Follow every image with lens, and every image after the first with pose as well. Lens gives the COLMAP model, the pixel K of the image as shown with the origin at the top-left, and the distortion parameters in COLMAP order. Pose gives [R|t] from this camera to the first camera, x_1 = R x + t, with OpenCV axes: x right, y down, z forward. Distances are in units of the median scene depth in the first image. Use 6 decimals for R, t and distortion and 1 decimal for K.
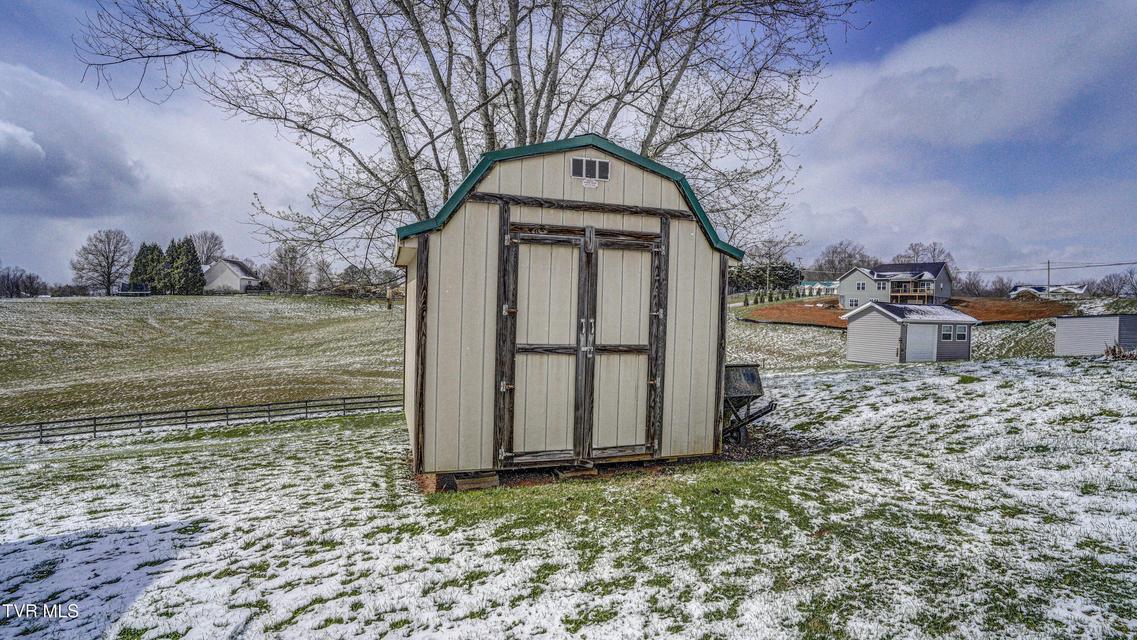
lens RADIAL K [[583.5, 0, 572.7], [0, 583.5, 319.1], [0, 0, 1]] dist [0.001006, 0.006136]
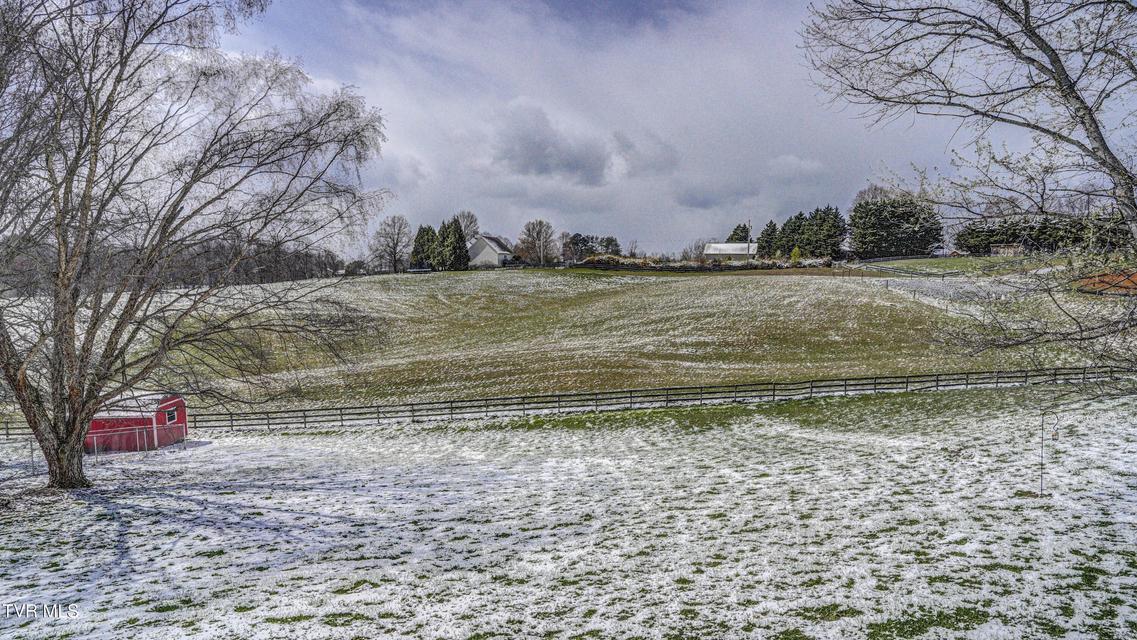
lens RADIAL K [[583.5, 0, 570.4], [0, 583.5, 324.4], [0, 0, 1]] dist [0.001006, 0.006136]
pose [[0.940198, 0.004338, -0.340600, -0.118988], [0.021596, 0.997148, 0.072312, -0.022425], [0.339942, -0.075343, 0.937423, 0.037257]]
